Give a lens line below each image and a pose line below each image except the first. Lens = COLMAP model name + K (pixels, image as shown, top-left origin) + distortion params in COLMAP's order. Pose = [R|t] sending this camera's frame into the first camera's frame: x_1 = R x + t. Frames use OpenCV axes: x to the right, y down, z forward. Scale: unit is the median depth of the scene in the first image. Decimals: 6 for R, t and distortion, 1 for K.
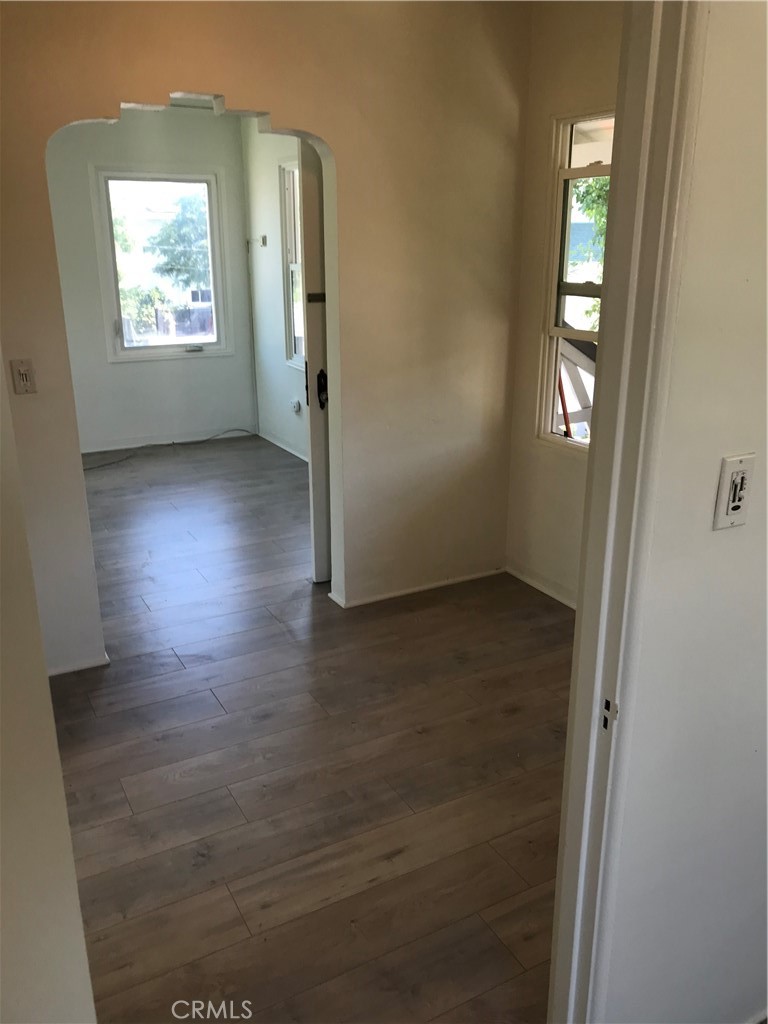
lens RADIAL K [[831.0, 0, 382.8], [0, 831.0, 513.2], [0, 0, 1]] dist [0.031387, -0.025803]
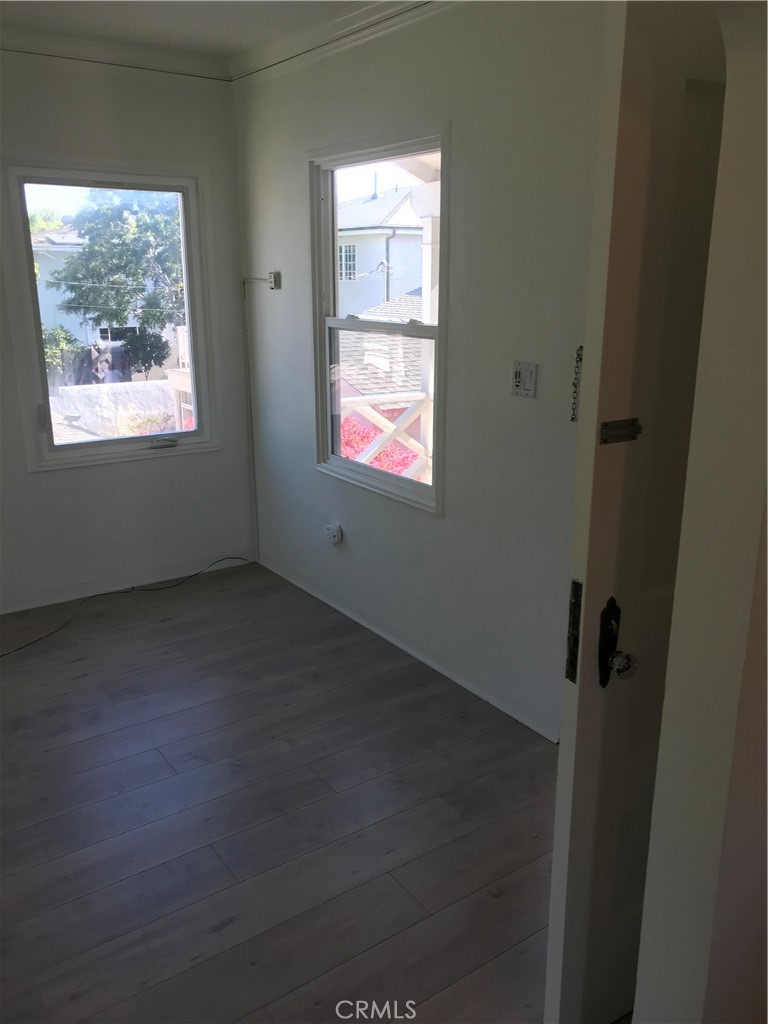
lens RADIAL K [[831.0, 0, 387.7], [0, 831.0, 518.0], [0, 0, 1]] dist [0.031387, -0.025803]
pose [[0.993564, -0.028897, 0.109523, -0.027397], [0.032526, 0.998975, -0.031494, -0.024625], [-0.108501, 0.034853, 0.993485, 0.073434]]
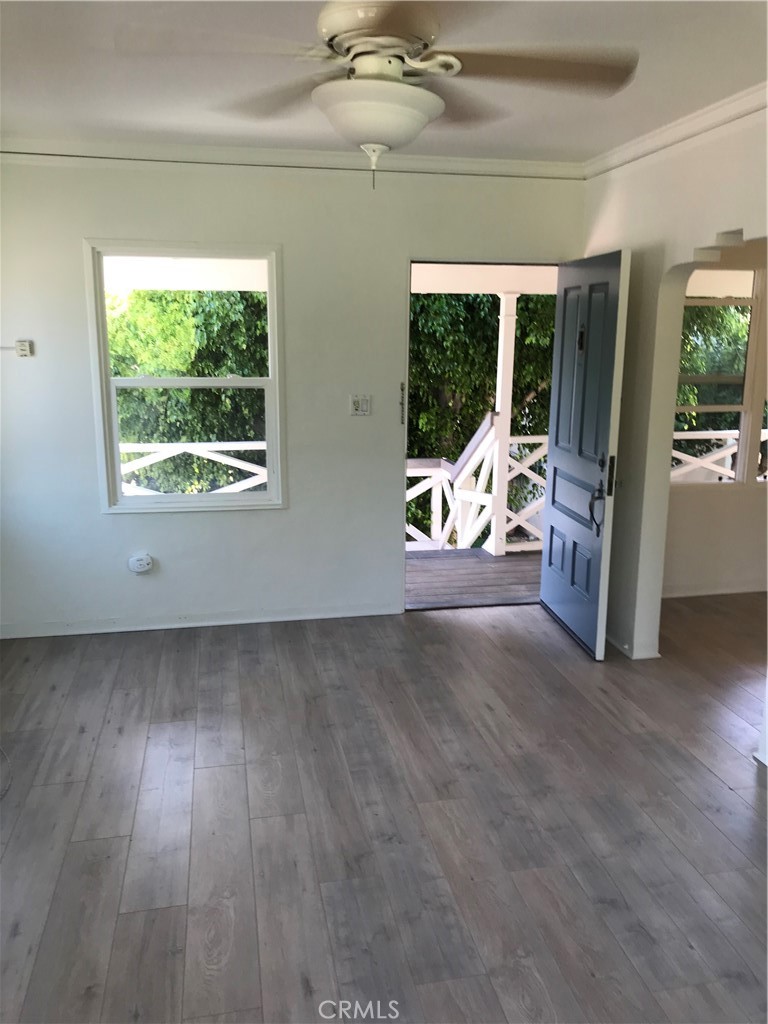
lens RADIAL K [[831.0, 0, 384.1], [0, 831.0, 513.2], [0, 0, 1]] dist [0.031387, -0.025803]
pose [[0.296110, -0.198867, 0.934222, -0.124220], [0.290913, 0.950393, 0.110102, -0.036103], [-0.909774, 0.239175, 0.339273, 0.103241]]
